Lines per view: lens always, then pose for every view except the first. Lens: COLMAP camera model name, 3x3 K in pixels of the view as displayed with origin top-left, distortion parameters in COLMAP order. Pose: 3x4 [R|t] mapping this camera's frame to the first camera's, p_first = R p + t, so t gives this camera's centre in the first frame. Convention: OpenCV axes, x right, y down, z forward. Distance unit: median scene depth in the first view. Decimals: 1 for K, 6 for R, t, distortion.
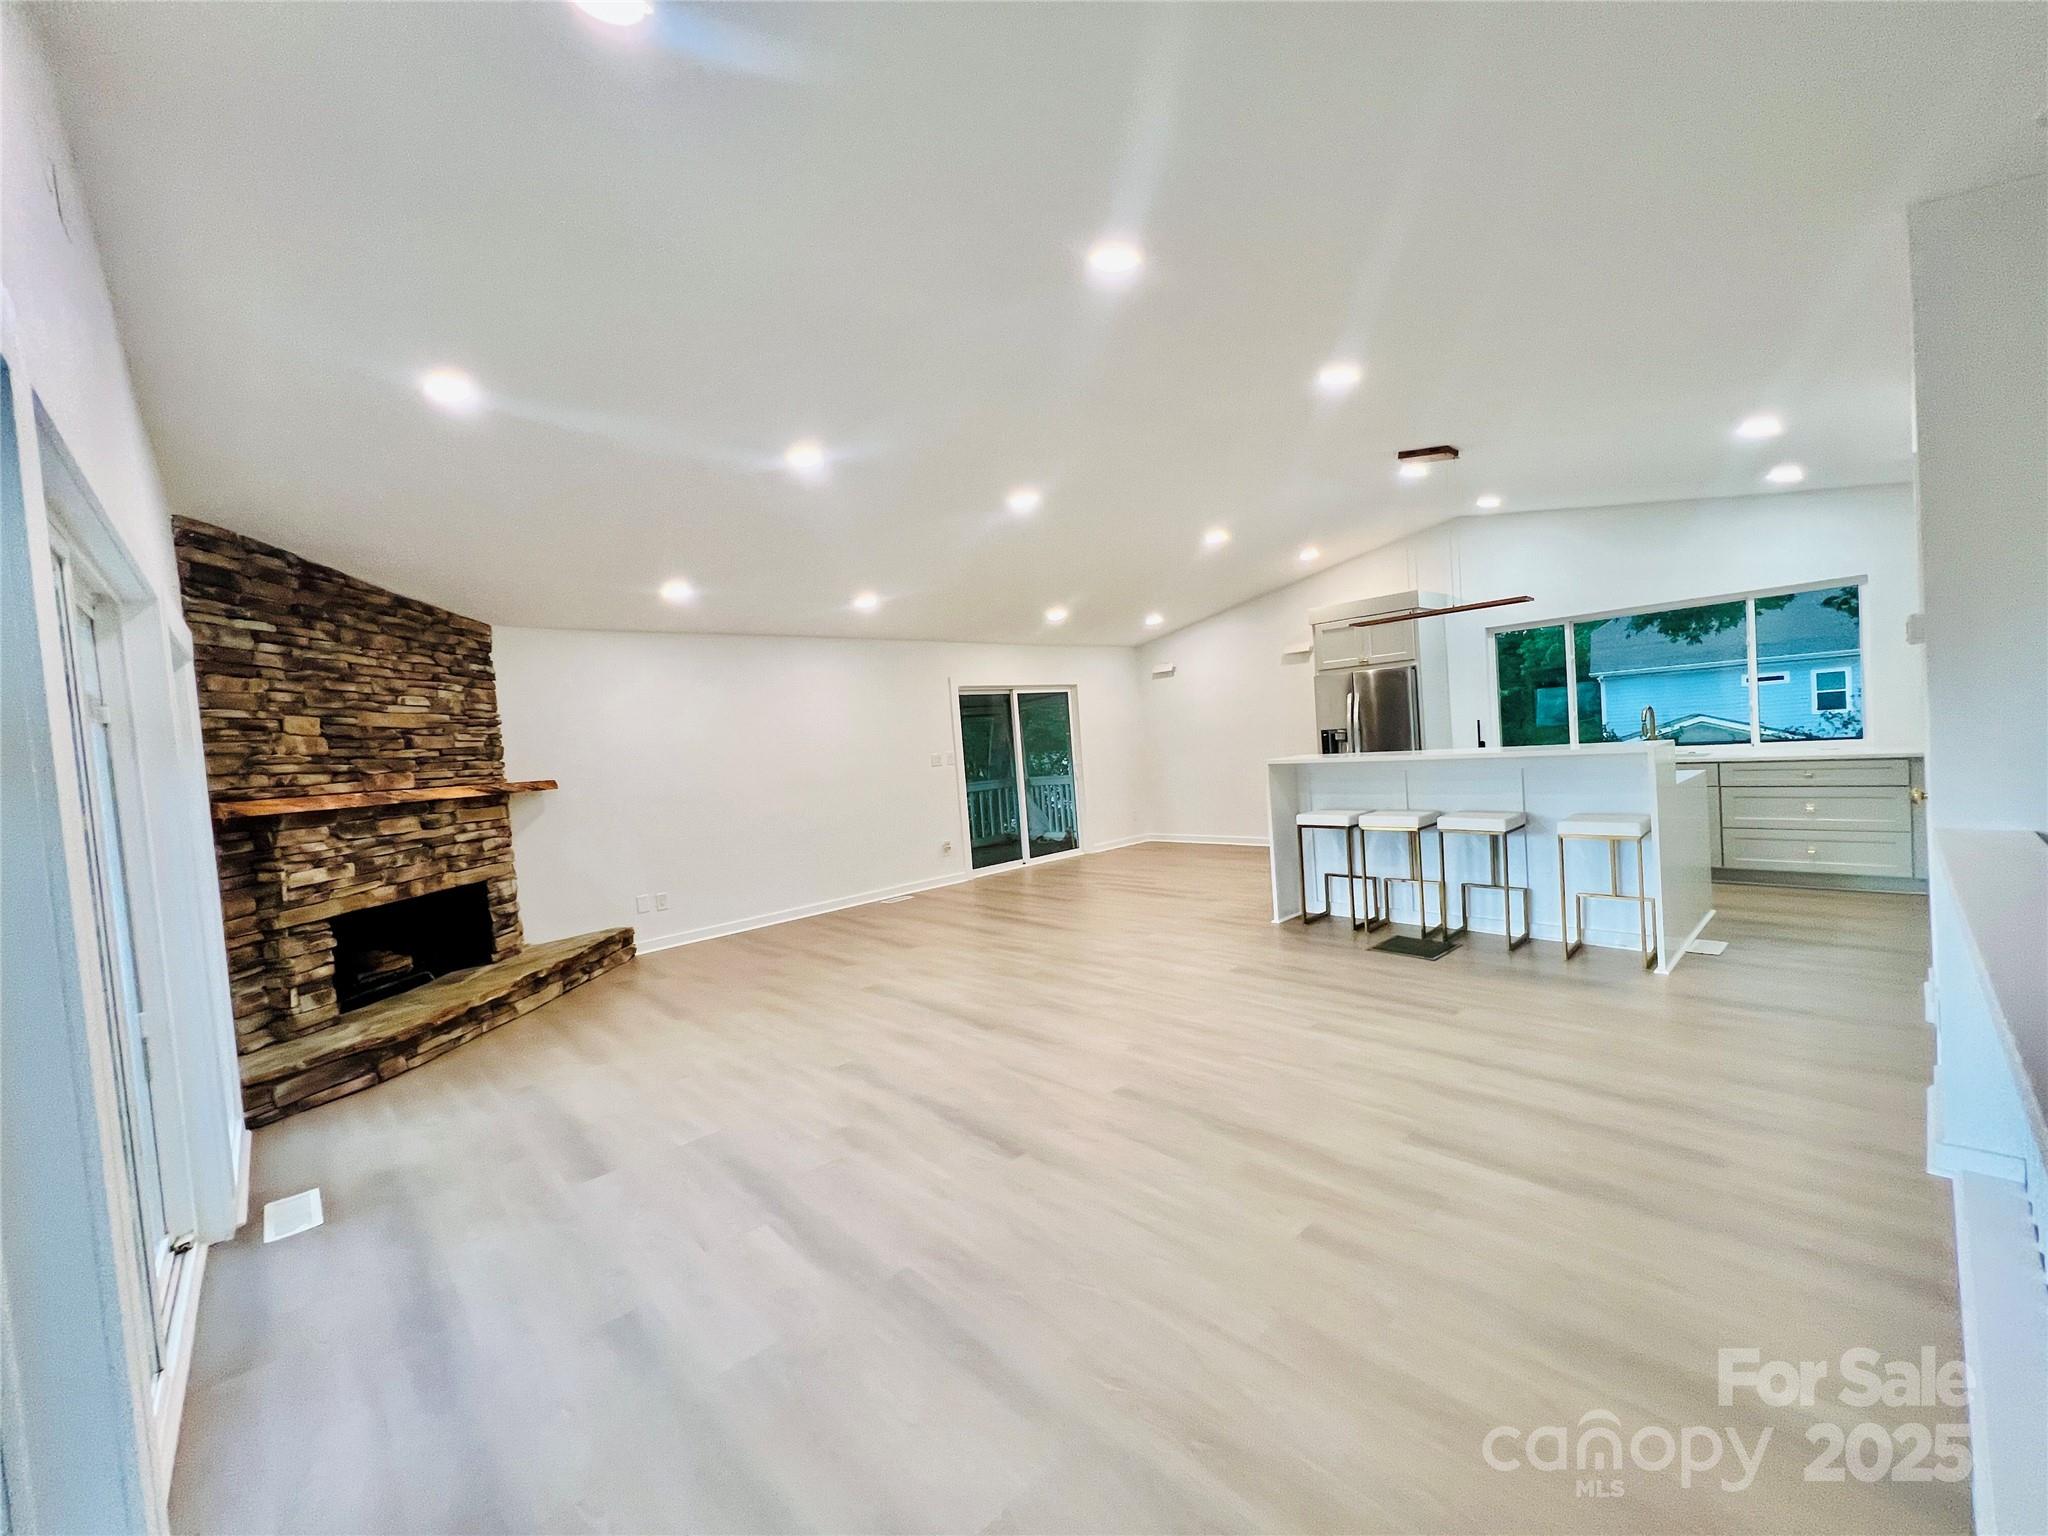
lens RADIAL K [[811.7, 0, 1024.2], [0, 811.7, 772.1], [0, 0, 1]] dist [0.000324, 0.000112]
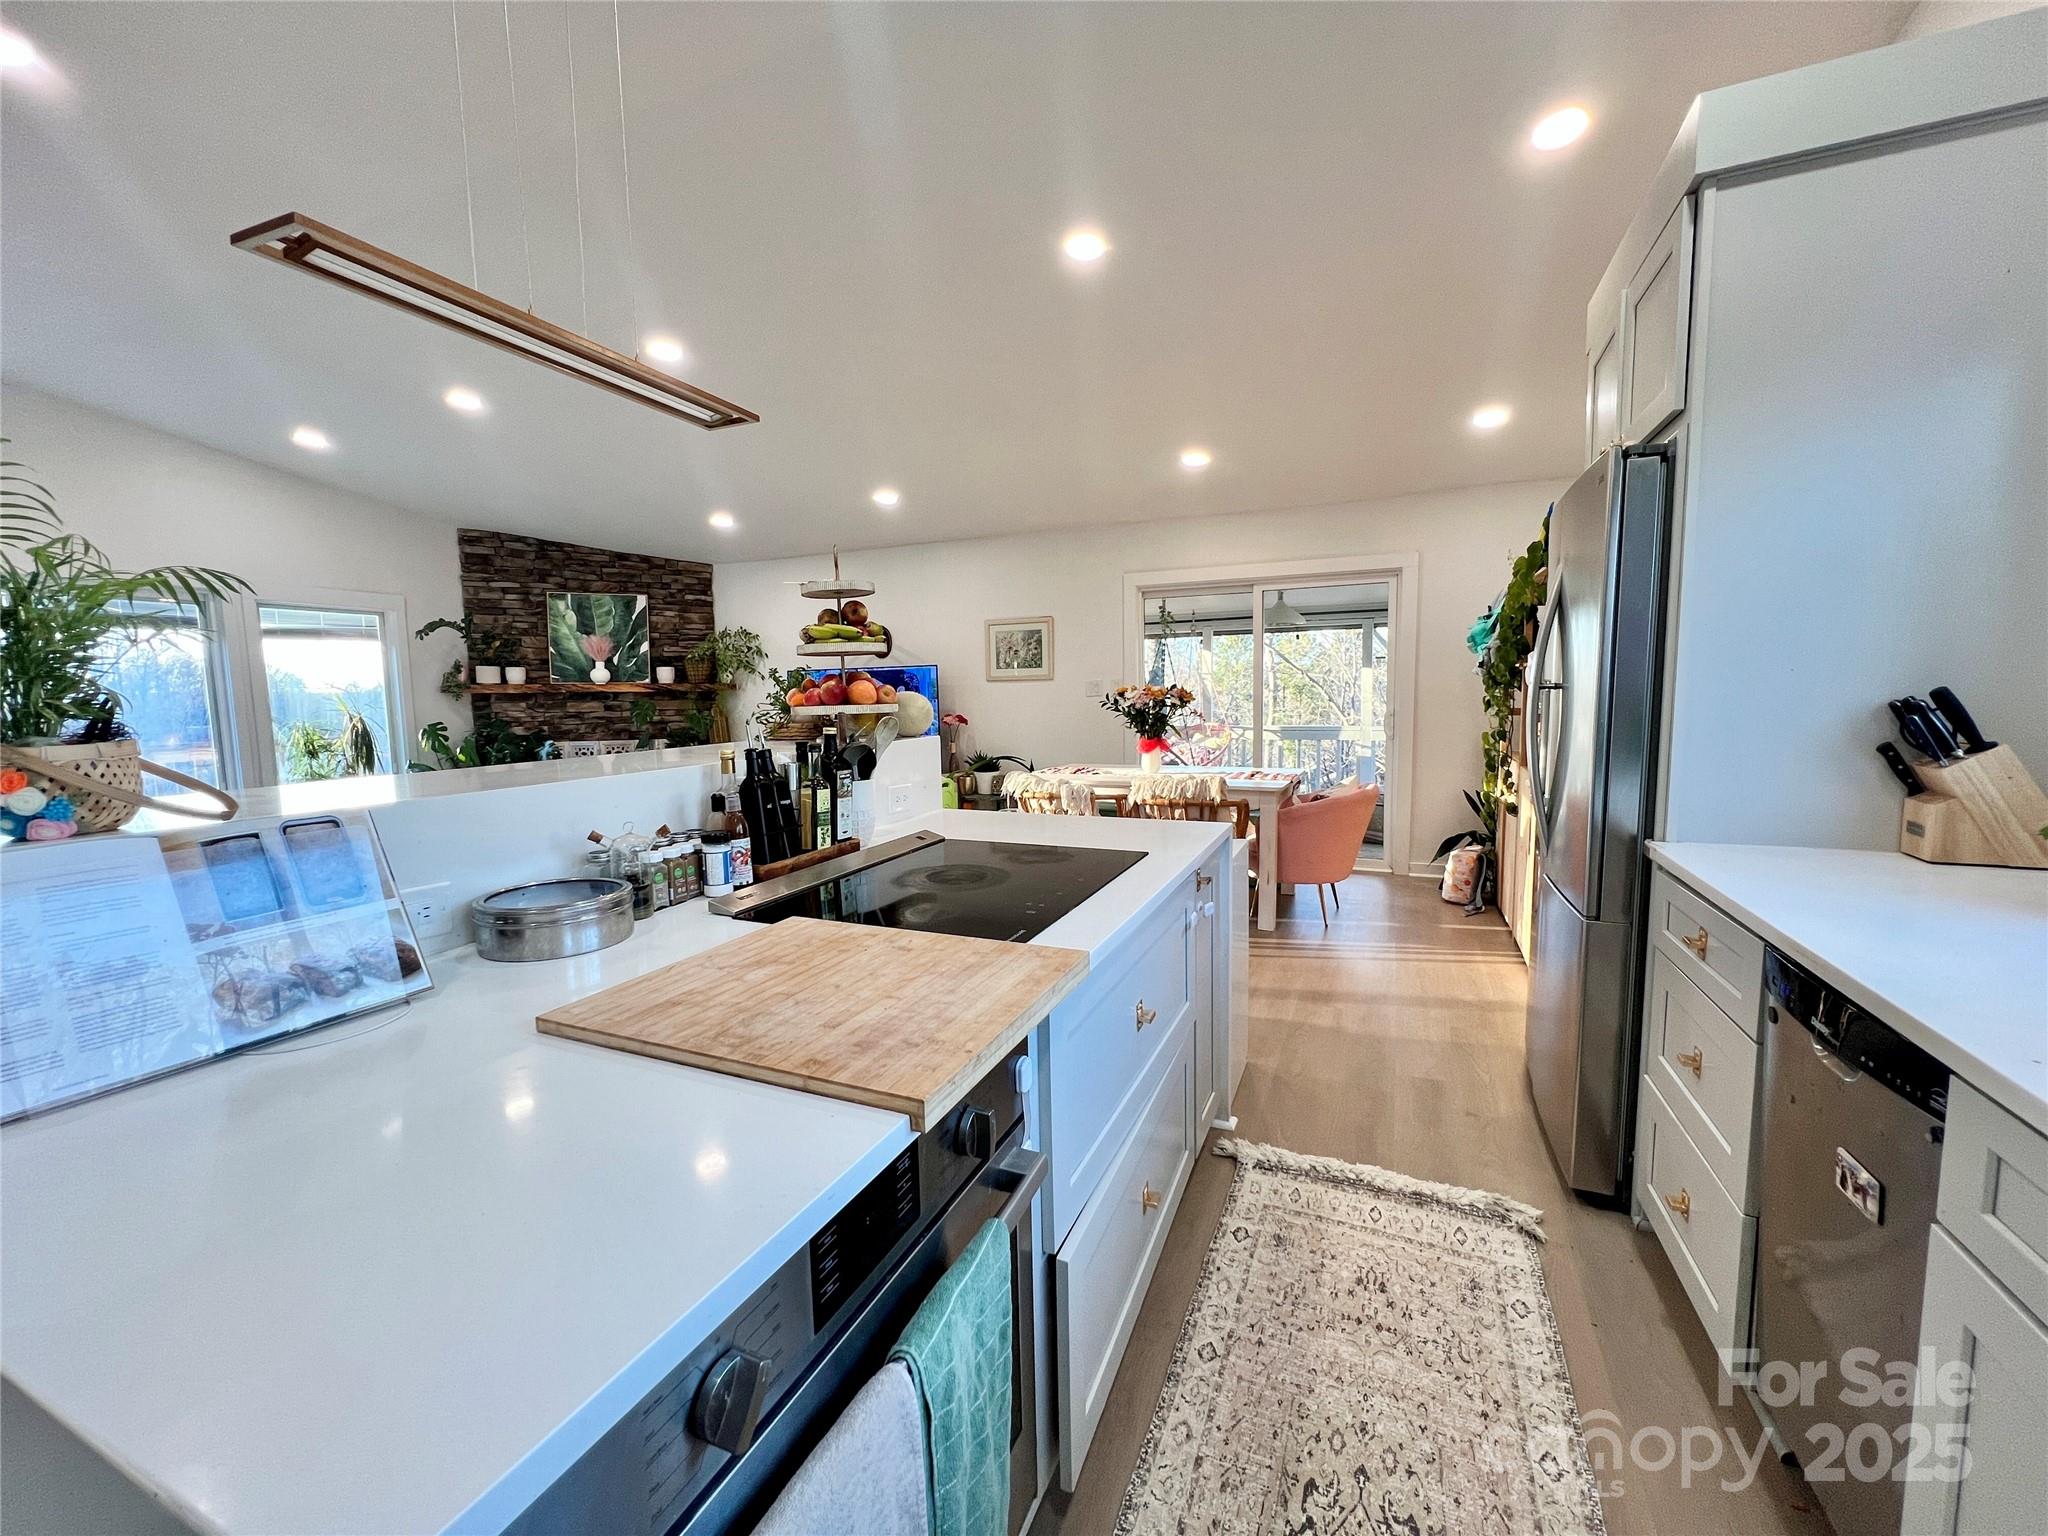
lens RADIAL K [[817.8, 0, 1021.6], [0, 817.8, 767.3], [0, 0, 1]] dist [-0.000485, -0.000016]
pose [[0.388063, 0.154980, -0.908509, 1.057545], [-0.049090, 0.987836, 0.147544, -0.097366], [0.920325, -0.012657, 0.390951, 1.225848]]
